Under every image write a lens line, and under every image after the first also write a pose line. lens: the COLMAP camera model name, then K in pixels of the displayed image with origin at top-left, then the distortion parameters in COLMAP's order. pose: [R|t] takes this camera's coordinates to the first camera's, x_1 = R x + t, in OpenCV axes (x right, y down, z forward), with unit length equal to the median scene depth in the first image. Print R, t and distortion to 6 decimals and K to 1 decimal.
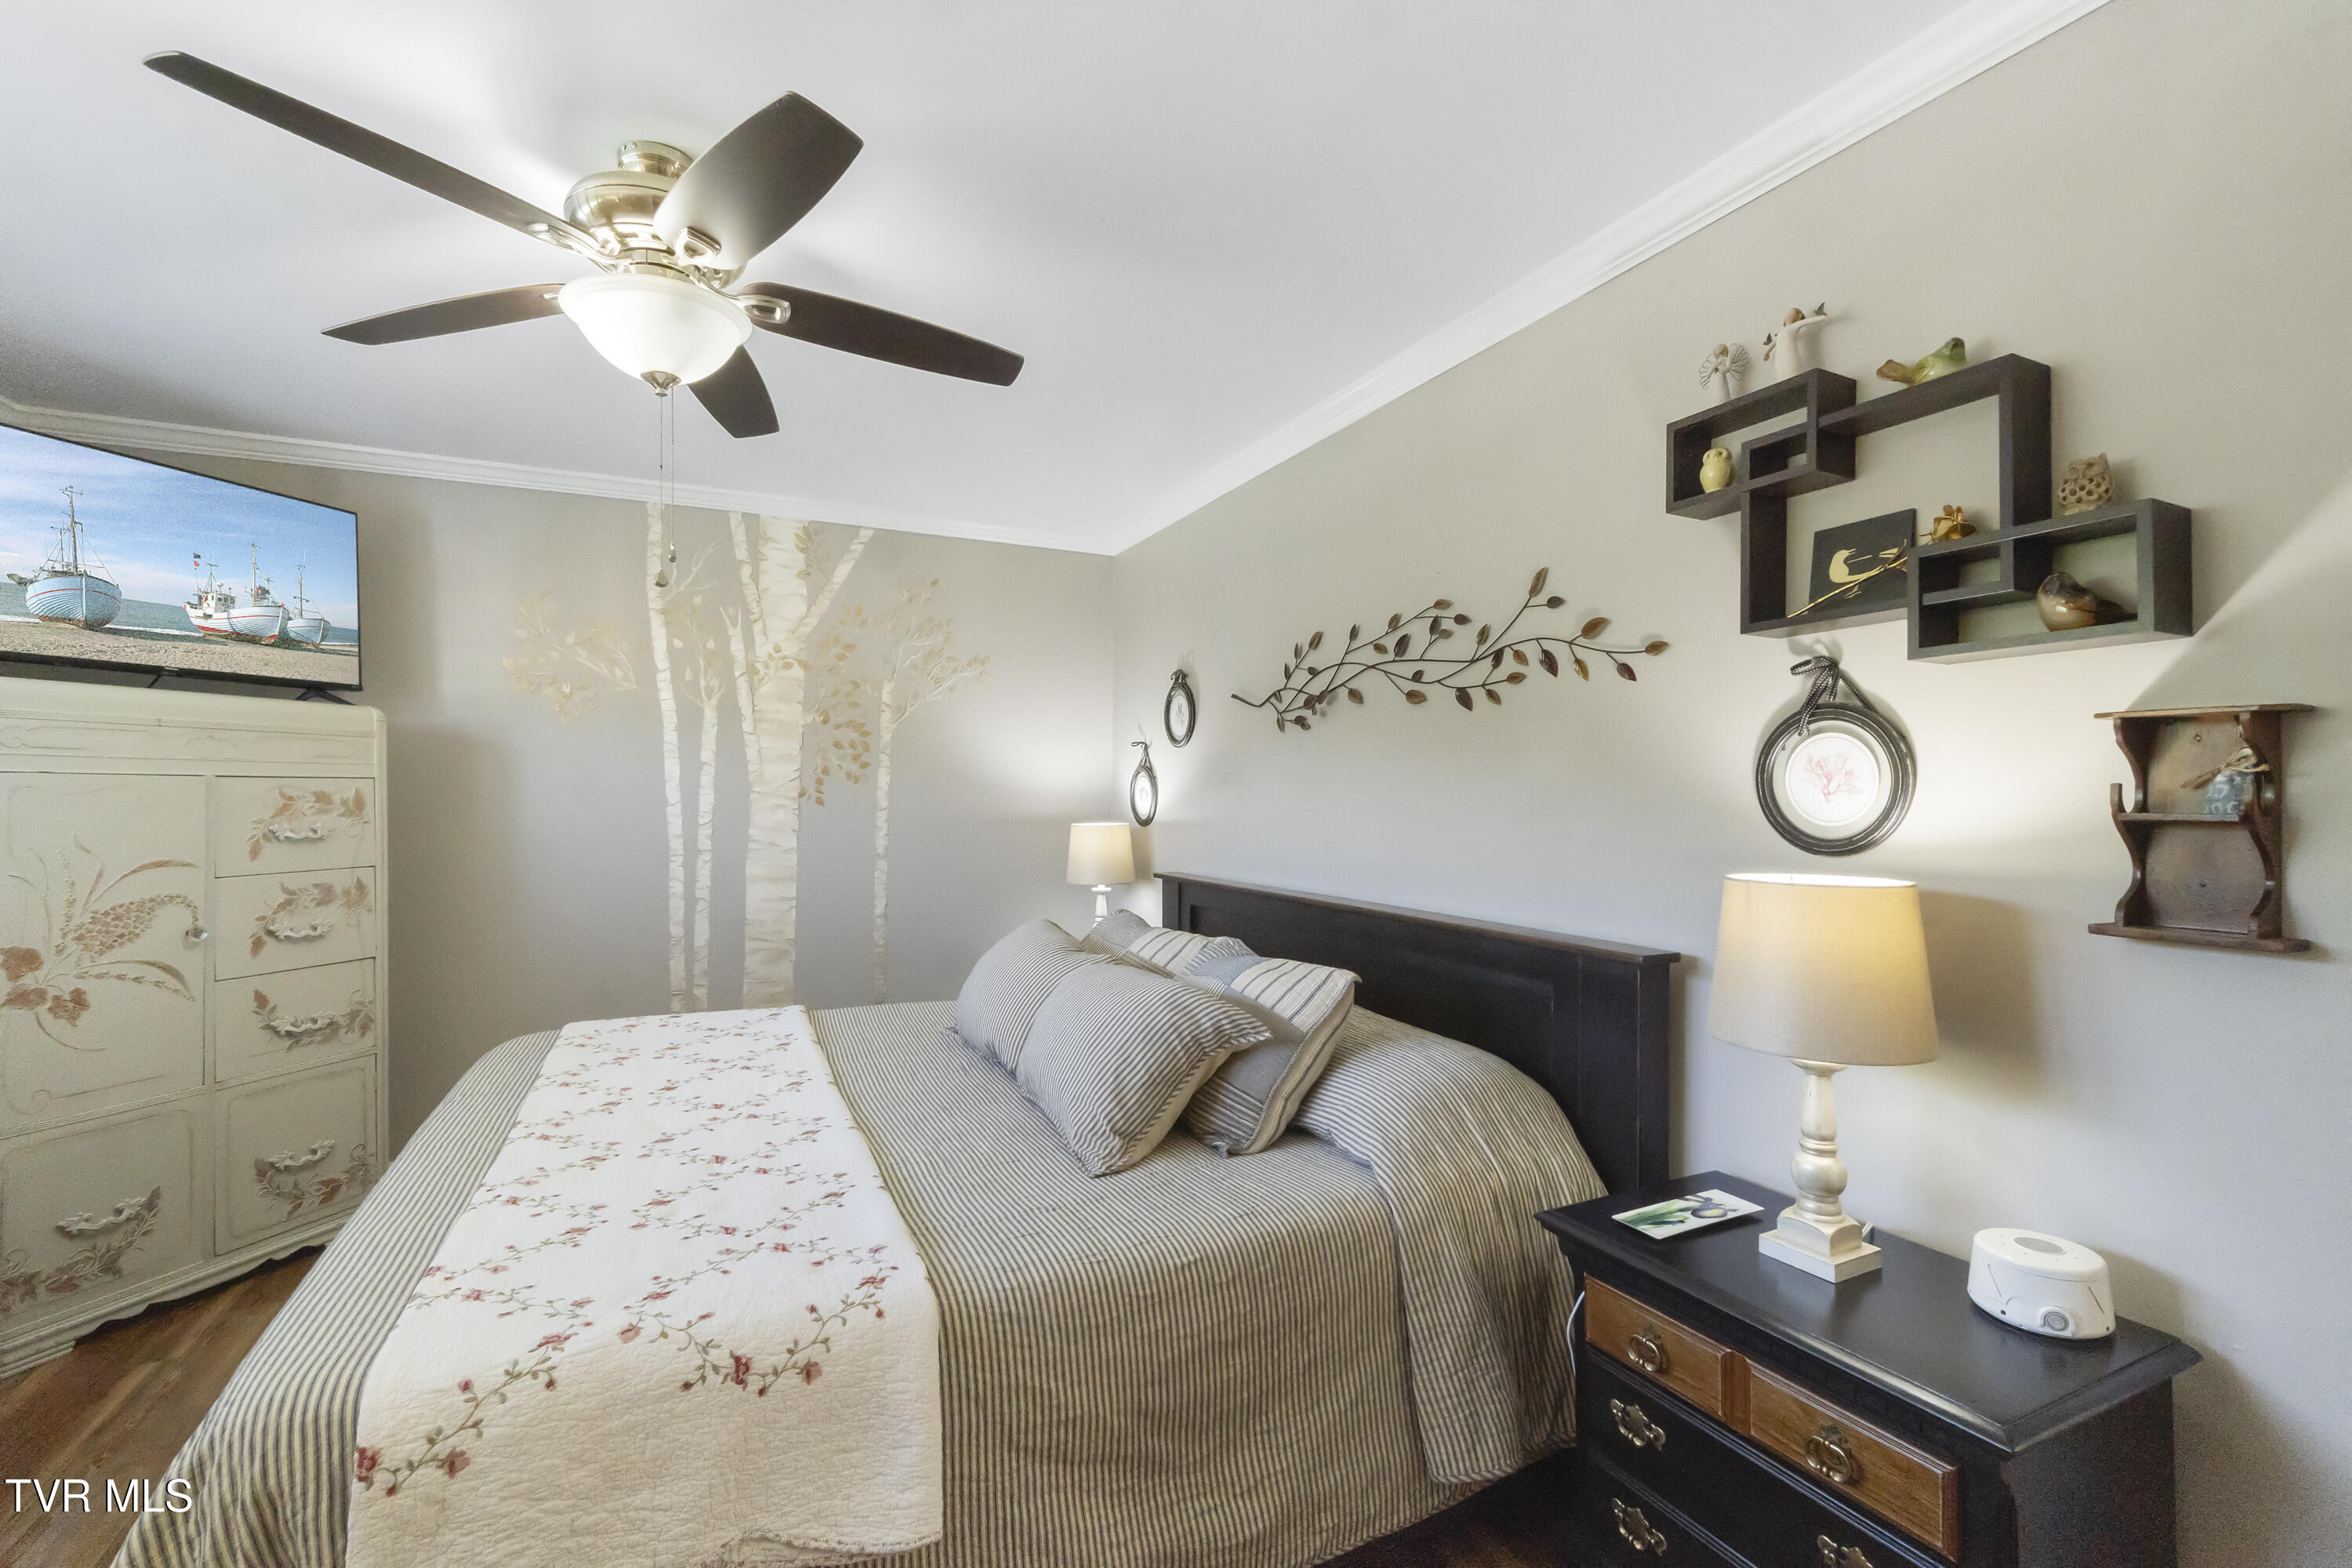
lens RADIAL K [[1020.0, 0, 1177.7], [0, 1020.0, 790.9], [0, 0, 1]] dist [-0.005680, 0.001046]
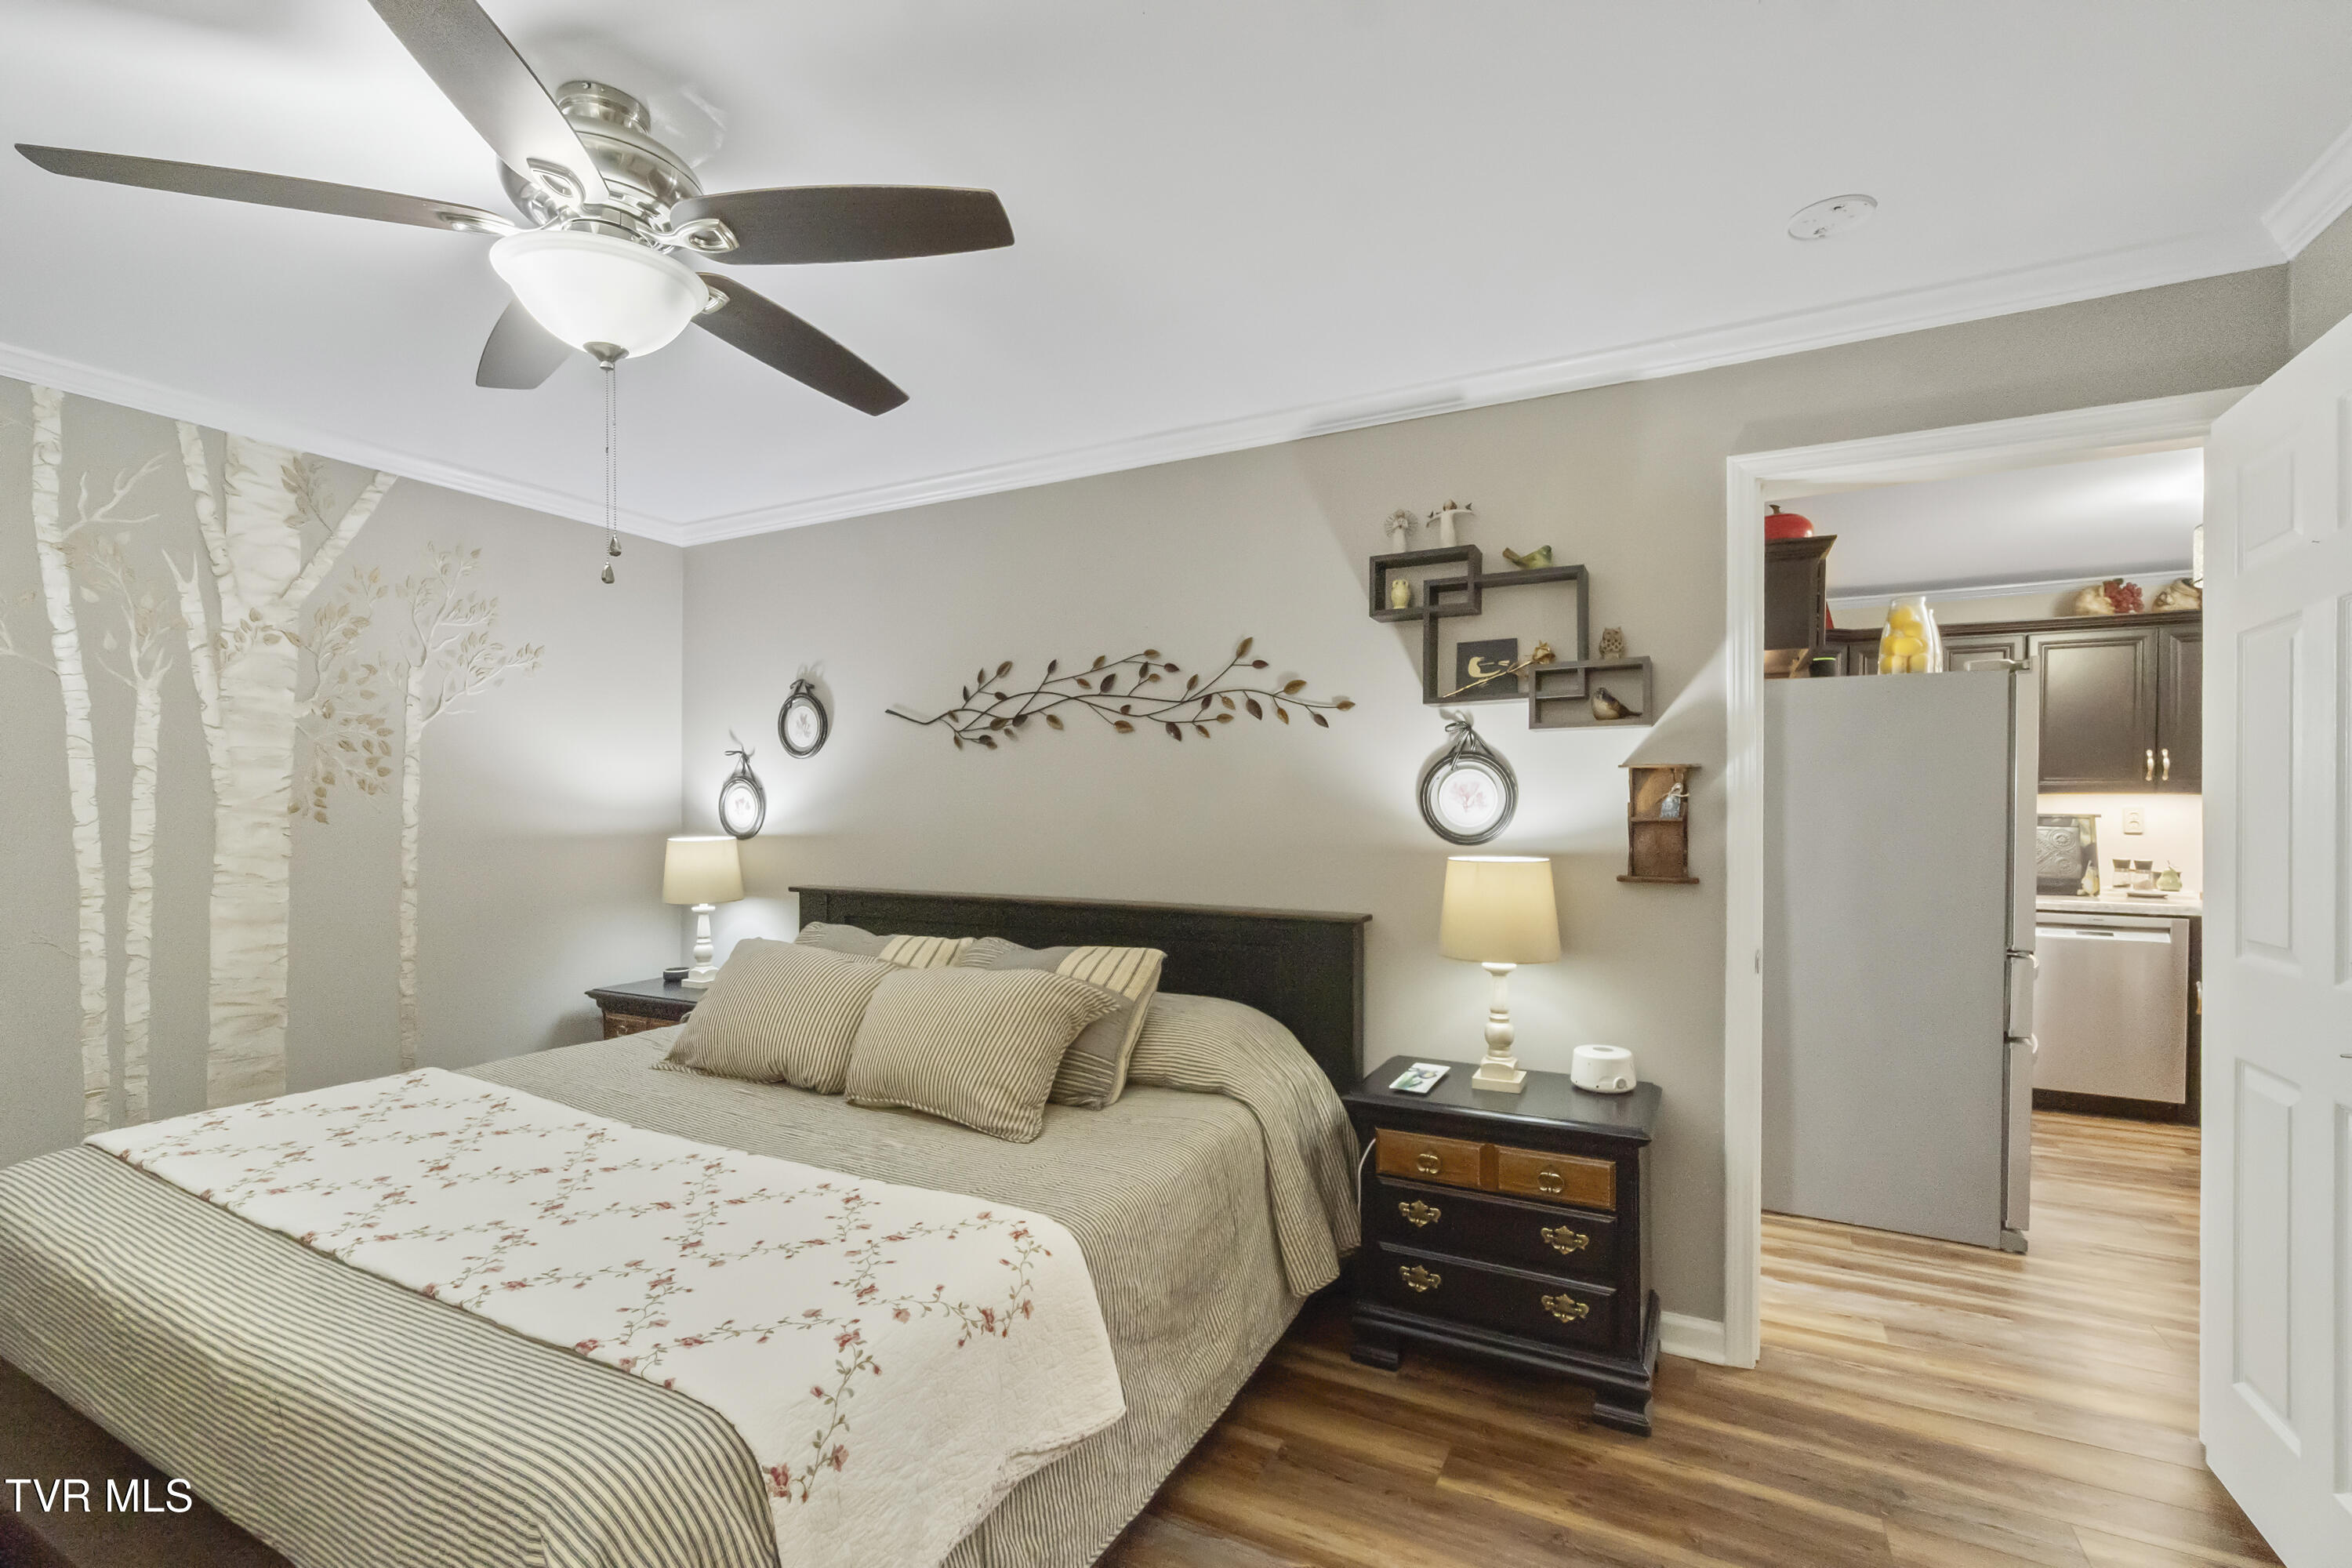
lens RADIAL K [[1020.0, 0, 1182.3], [0, 1020.0, 809.5], [0, 0, 1]] dist [-0.005680, 0.001046]
pose [[0.803656, -0.007184, 0.595051, -0.432249], [-0.000106, 0.999925, 0.012216, -0.008253], [-0.595094, -0.009881, 0.803595, -0.019764]]
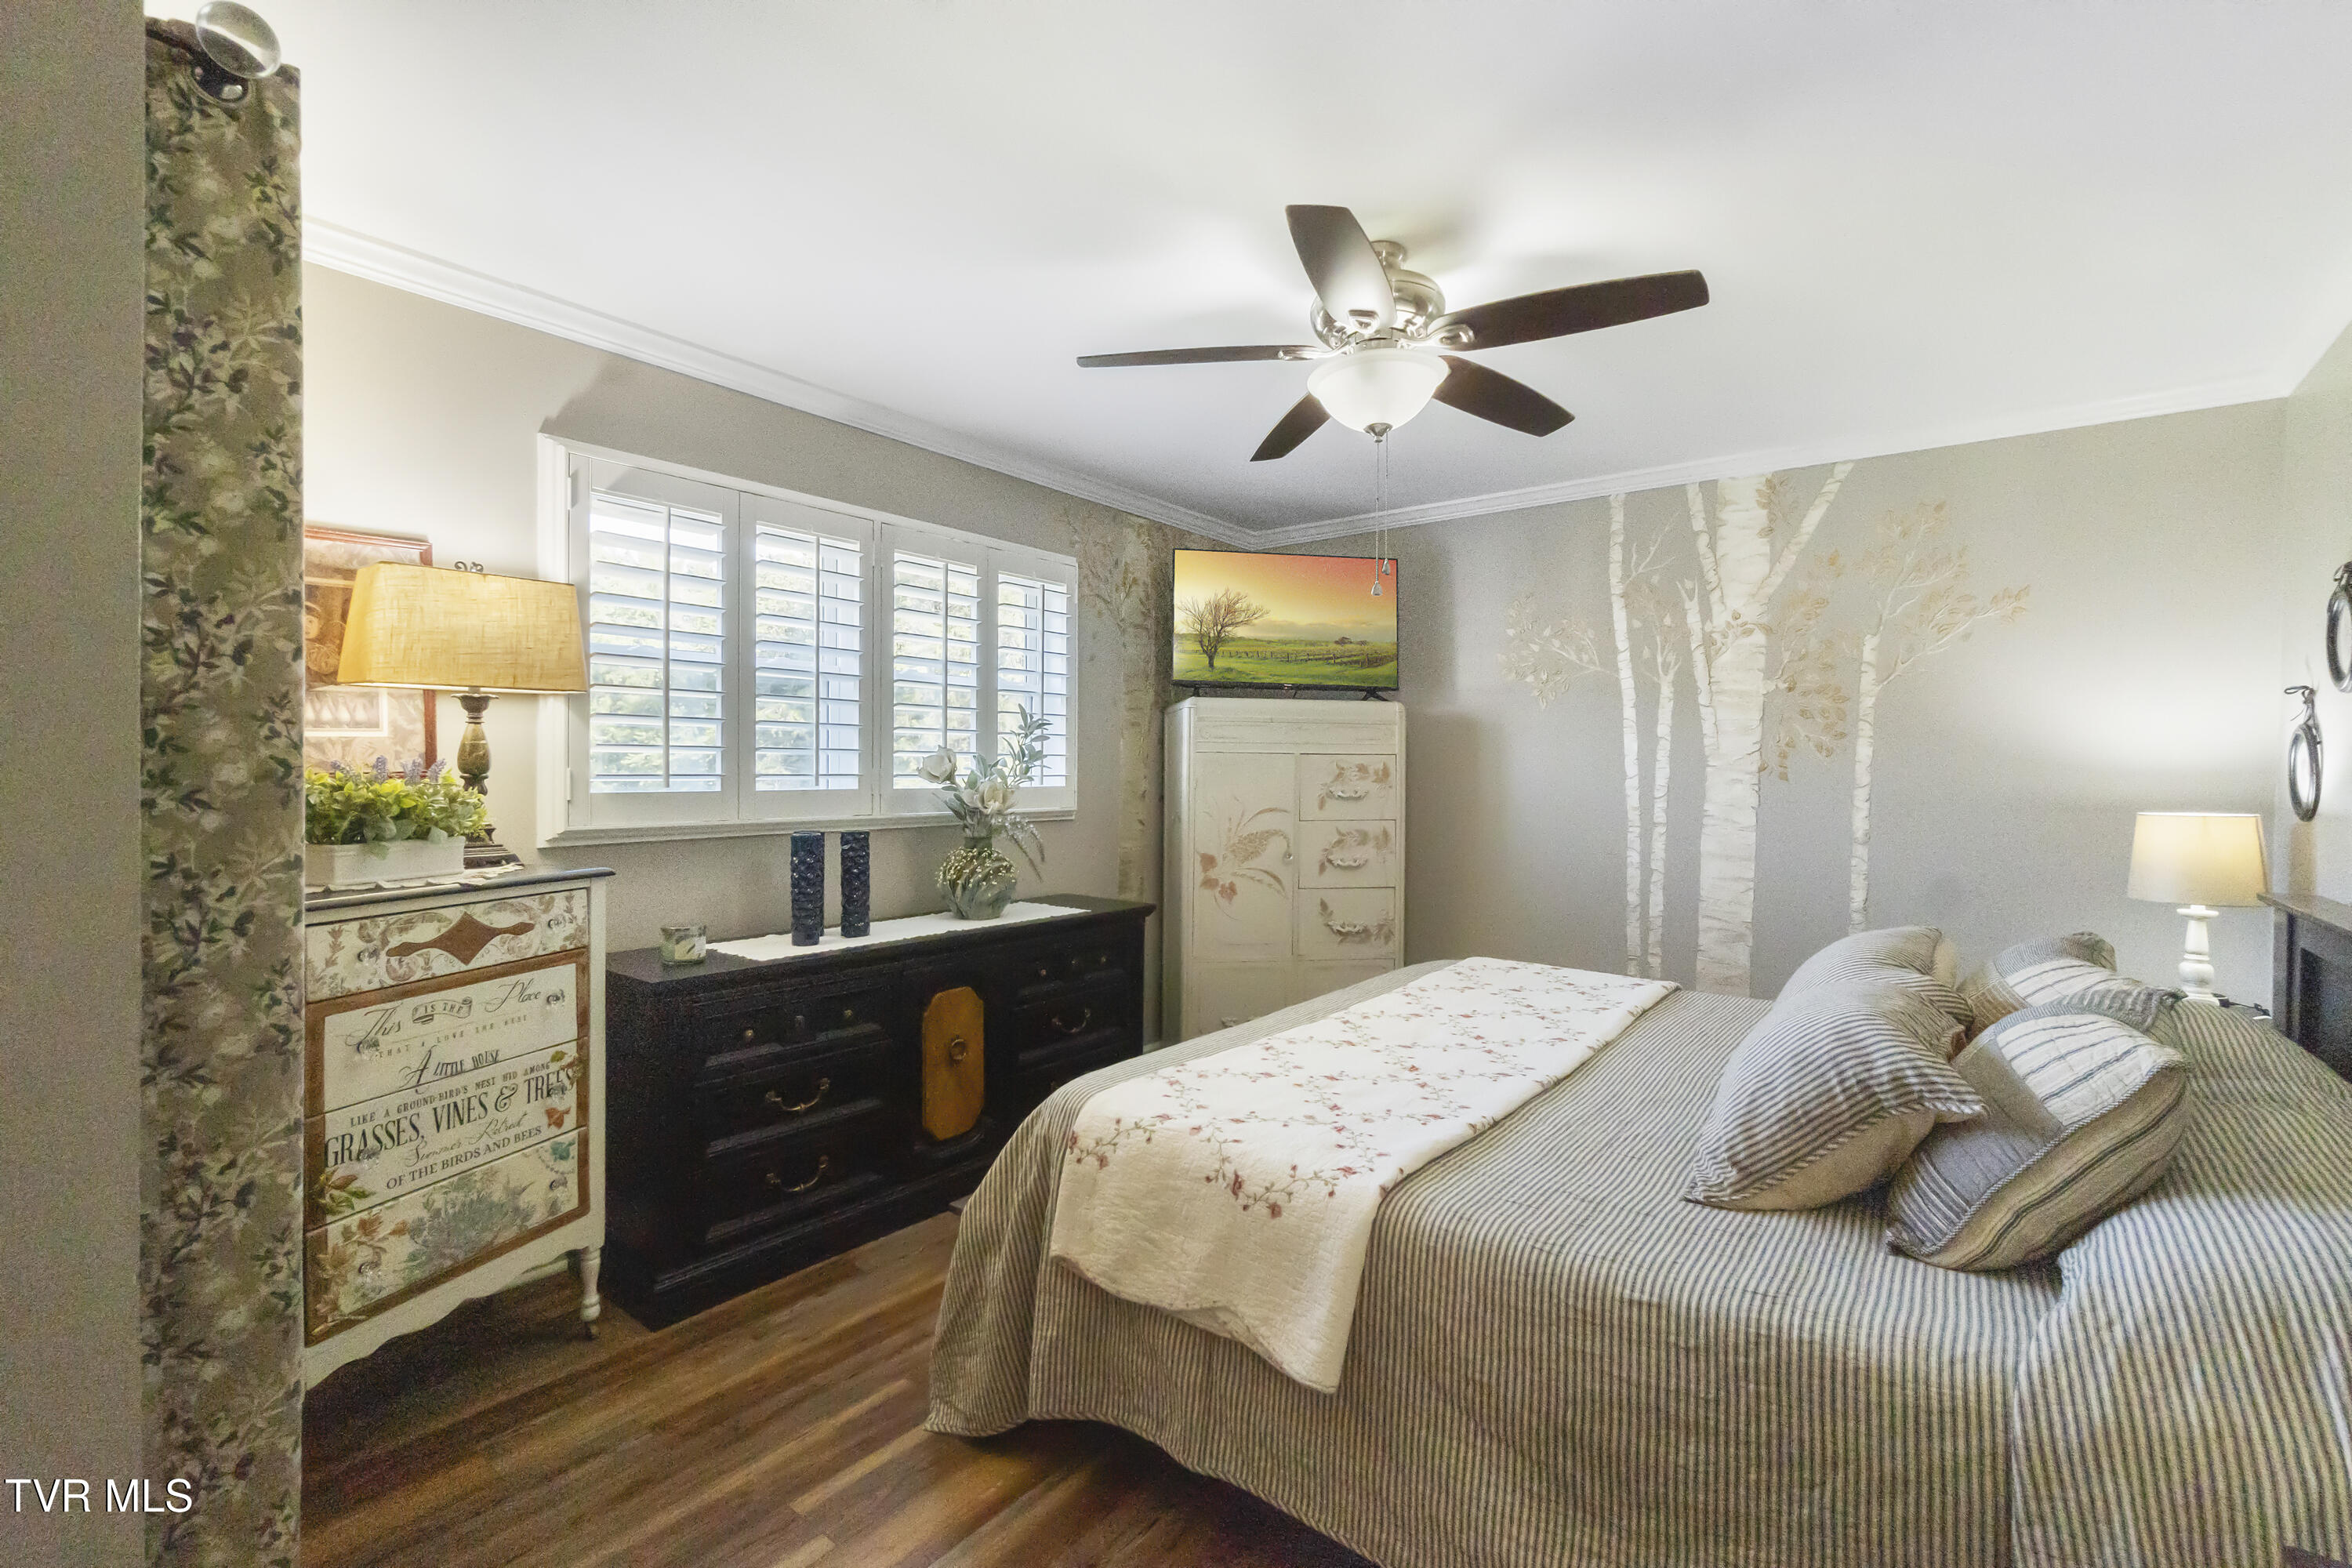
lens RADIAL K [[1020.0, 0, 1166.0], [0, 1020.0, 780.3], [0, 0, 1]] dist [-0.005680, 0.001046]
pose [[0.439622, 0.012166, -0.898100, 0.343349], [-0.003015, 0.999923, 0.012069, 0.006782], [0.898178, -0.002598, 0.439625, 0.149030]]
